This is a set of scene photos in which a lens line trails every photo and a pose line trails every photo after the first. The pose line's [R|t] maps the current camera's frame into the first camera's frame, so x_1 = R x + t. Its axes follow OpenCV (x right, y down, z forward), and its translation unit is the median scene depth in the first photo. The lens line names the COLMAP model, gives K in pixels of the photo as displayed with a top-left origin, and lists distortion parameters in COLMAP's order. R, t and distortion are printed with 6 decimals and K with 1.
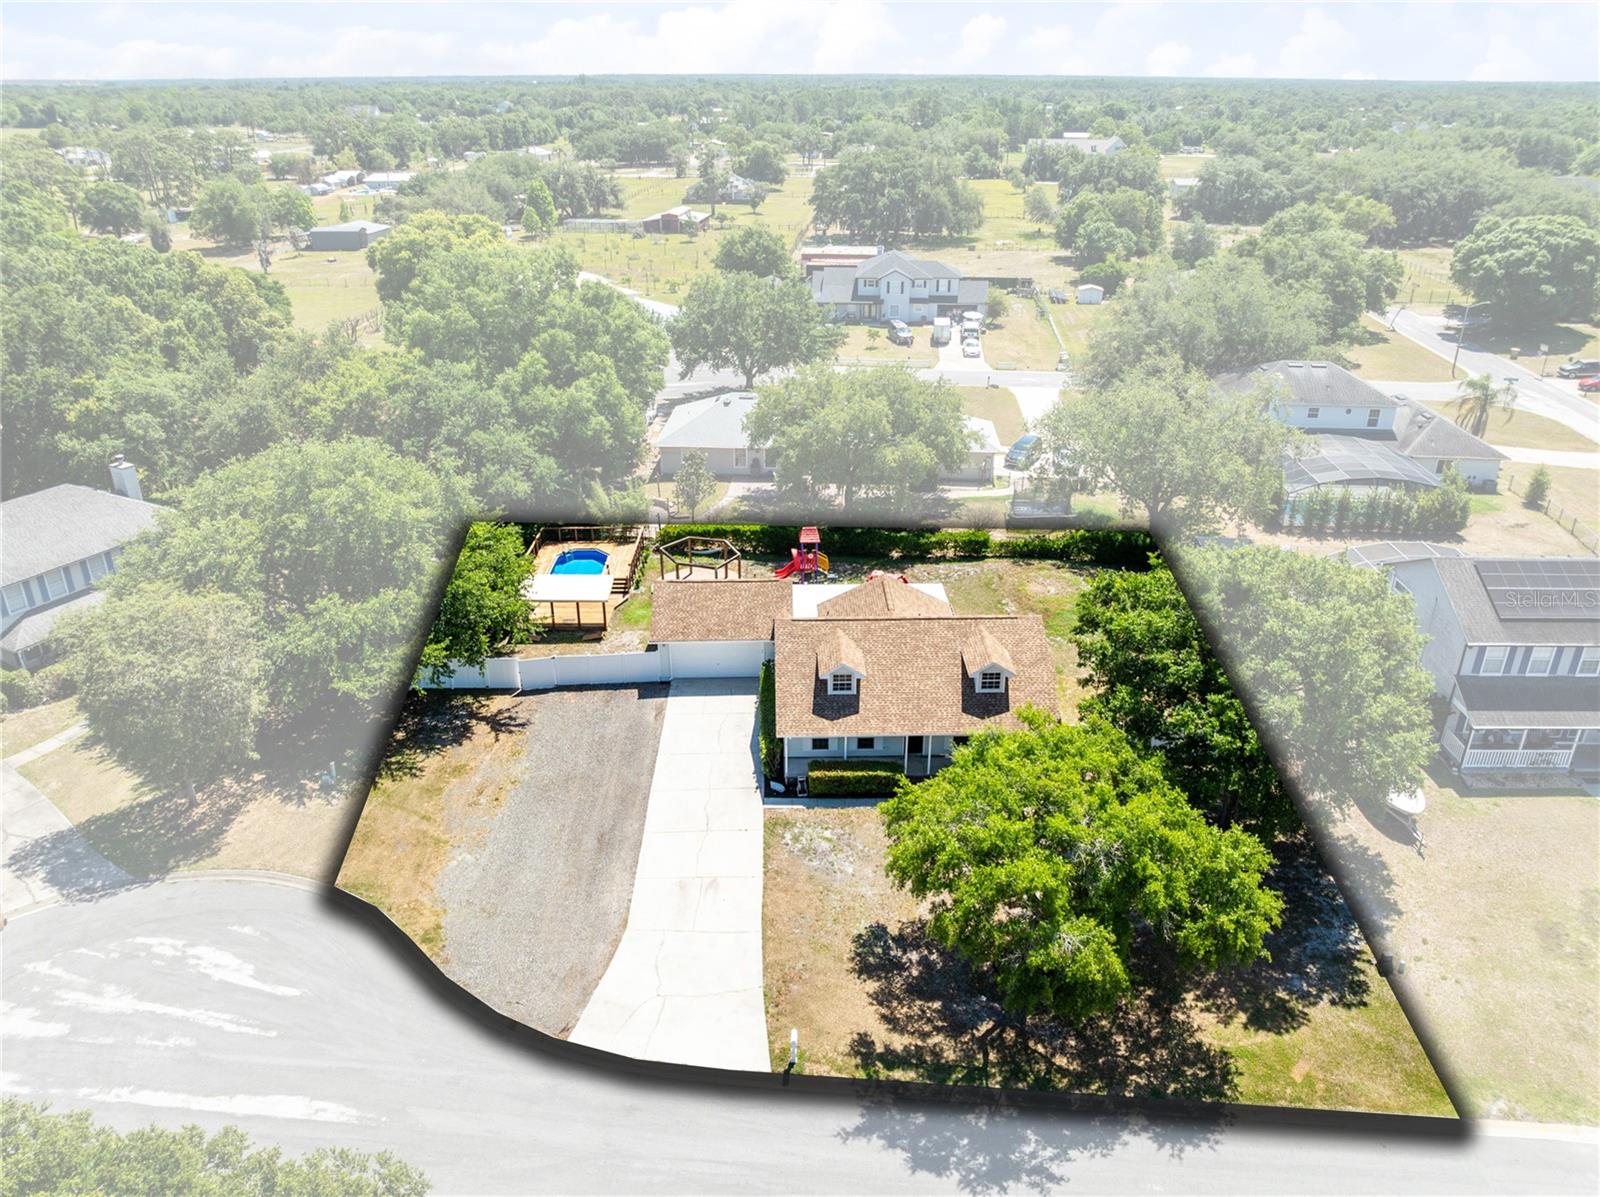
lens RADIAL K [[1129.7, 0, 800.0], [0, 1129.7, 598.5], [0, 0, 1]] dist [-0.047063, 0.004869]
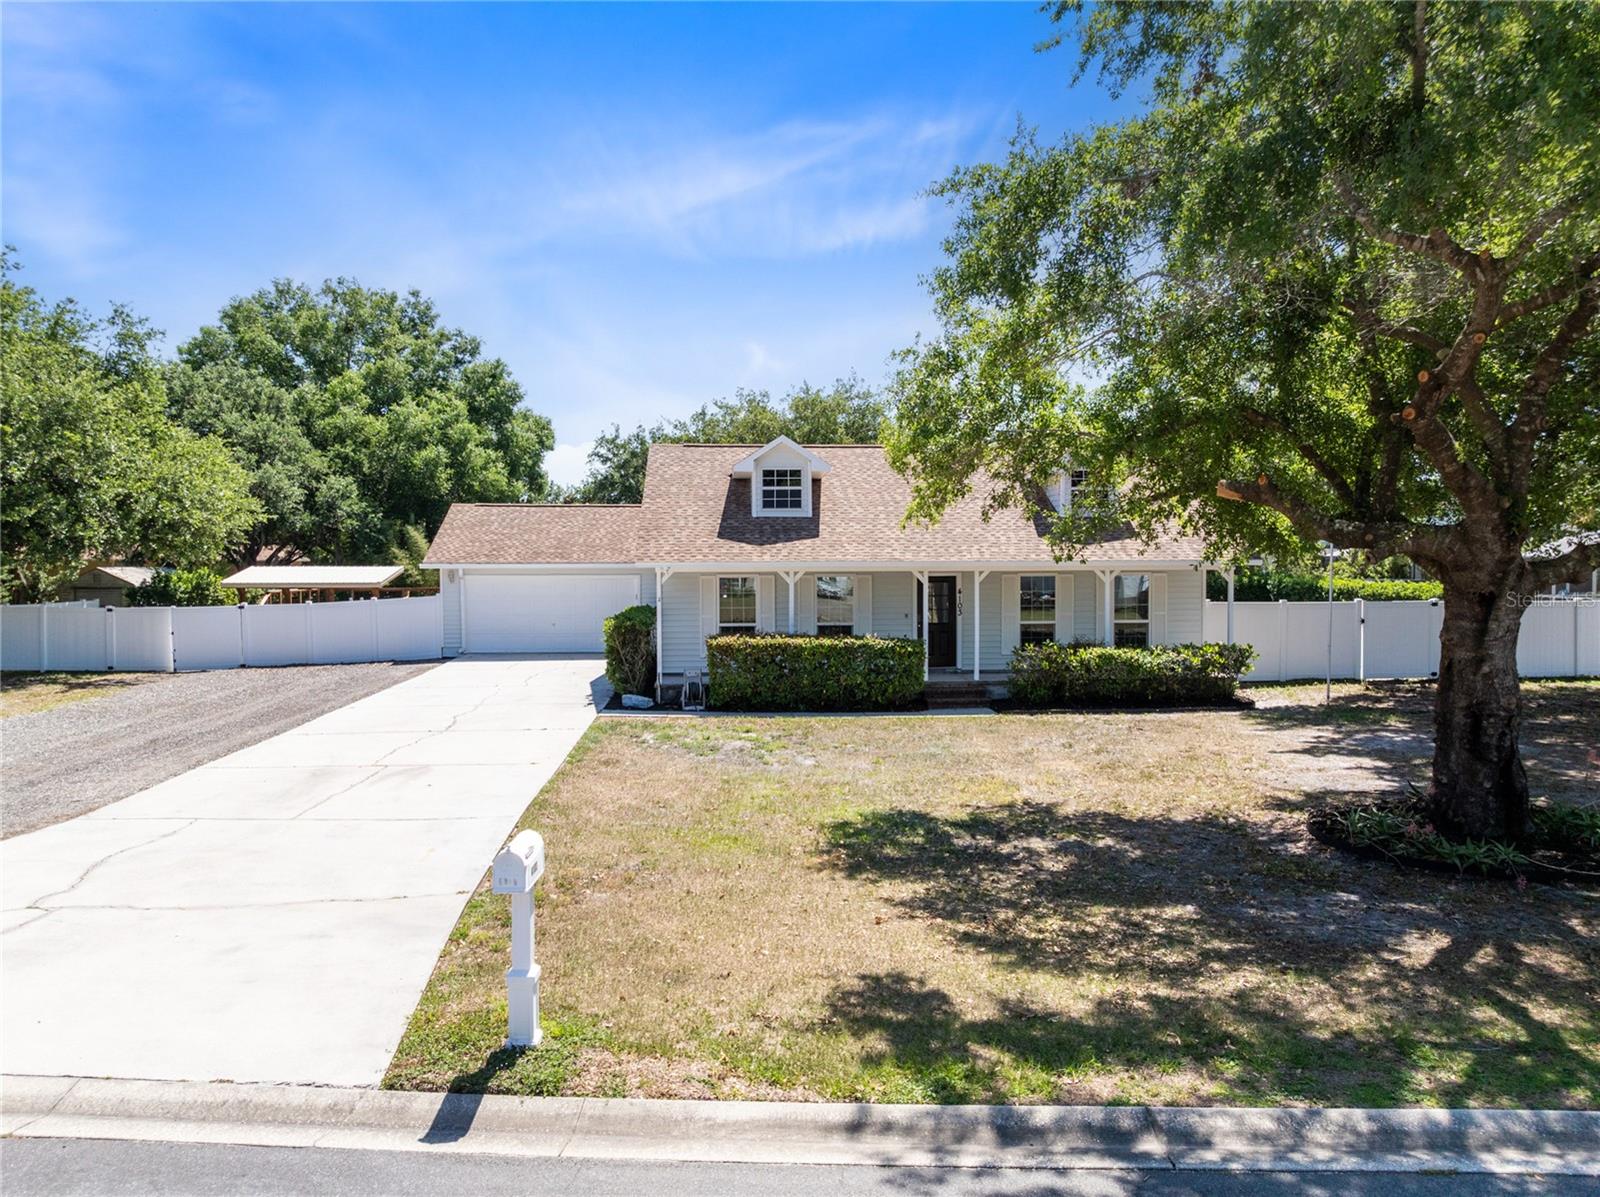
lens RADIAL K [[1129.7, 0, 800.0], [0, 1129.7, 598.5], [0, 0, 1]] dist [-0.047063, 0.004869]
pose [[0.998795, 0.001620, 0.049051, 0.022462], [0.017877, 0.918783, -0.394357, 0.310601], [-0.045706, 0.394759, 0.917647, 0.595565]]
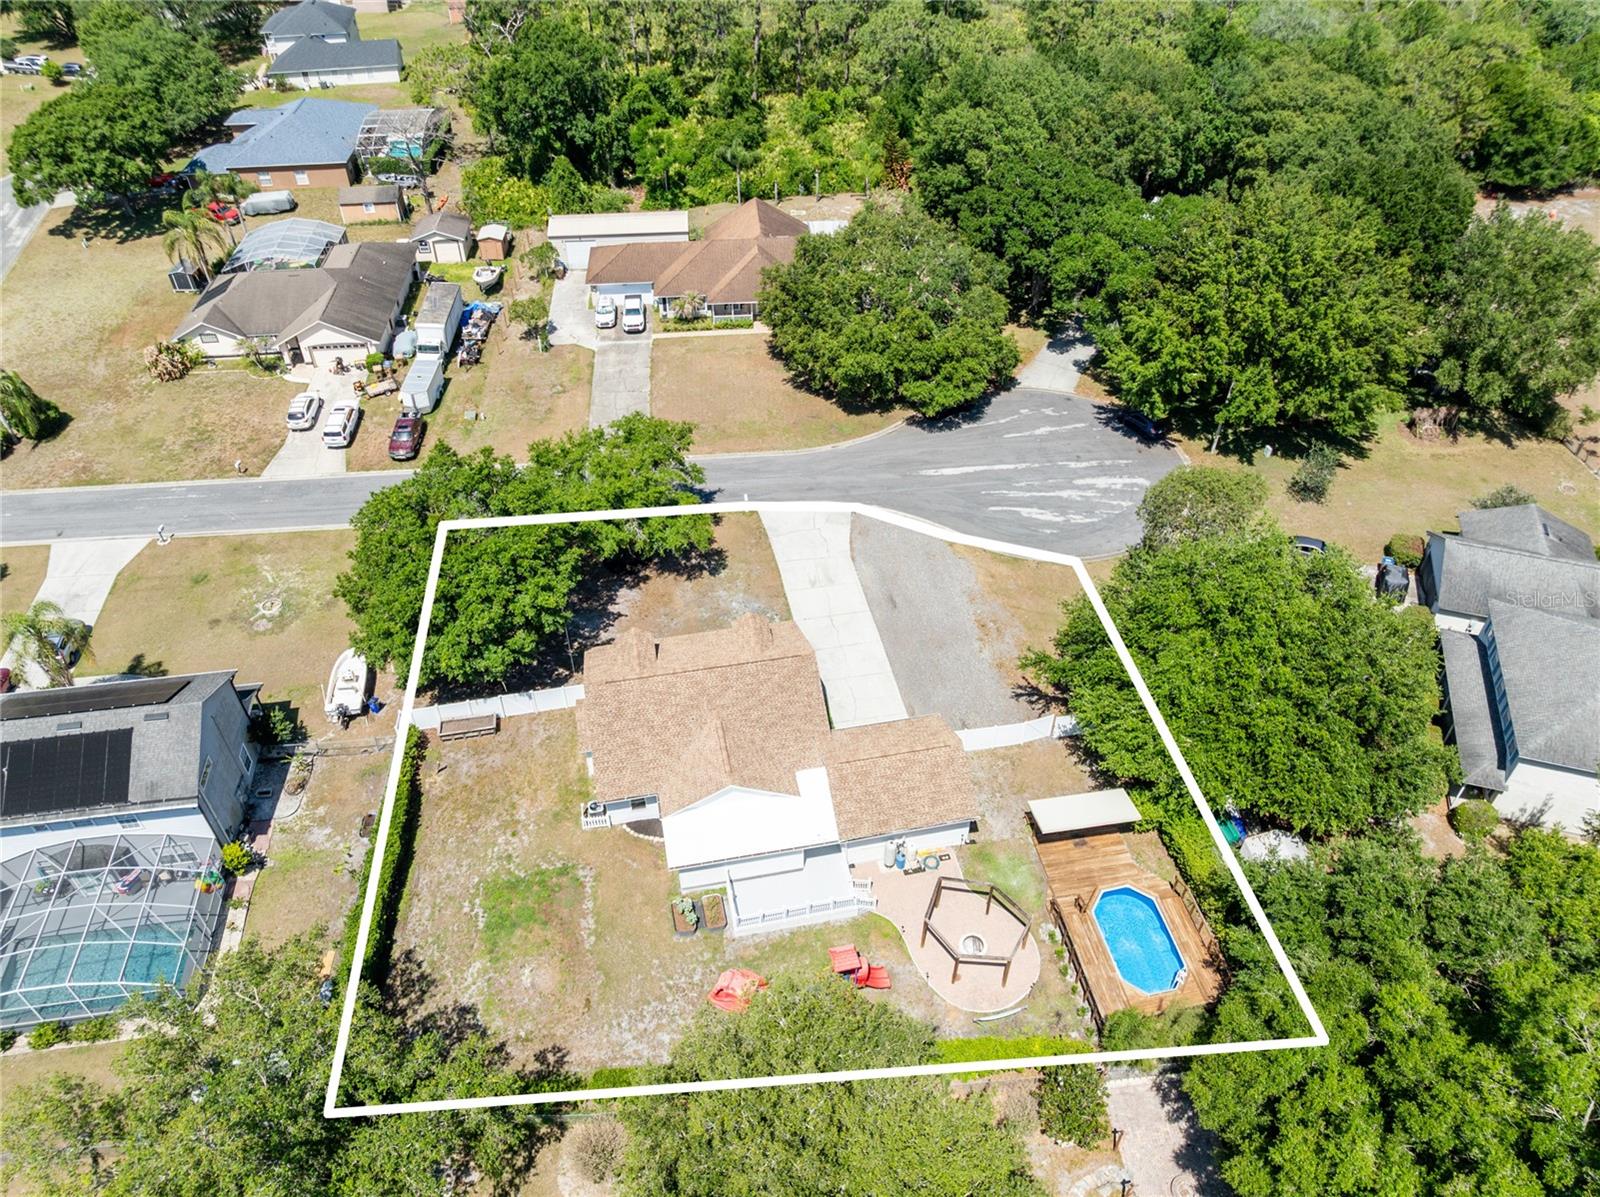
lens RADIAL K [[1129.7, 0, 800.0], [0, 1129.7, 598.5], [0, 0, 1]] dist [-0.047063, 0.004869]
pose [[-0.984625, 0.109118, -0.136406, 0.159159], [-0.080216, 0.411233, 0.907994, -1.153936], [0.155173, 0.904975, -0.396157, 1.526859]]
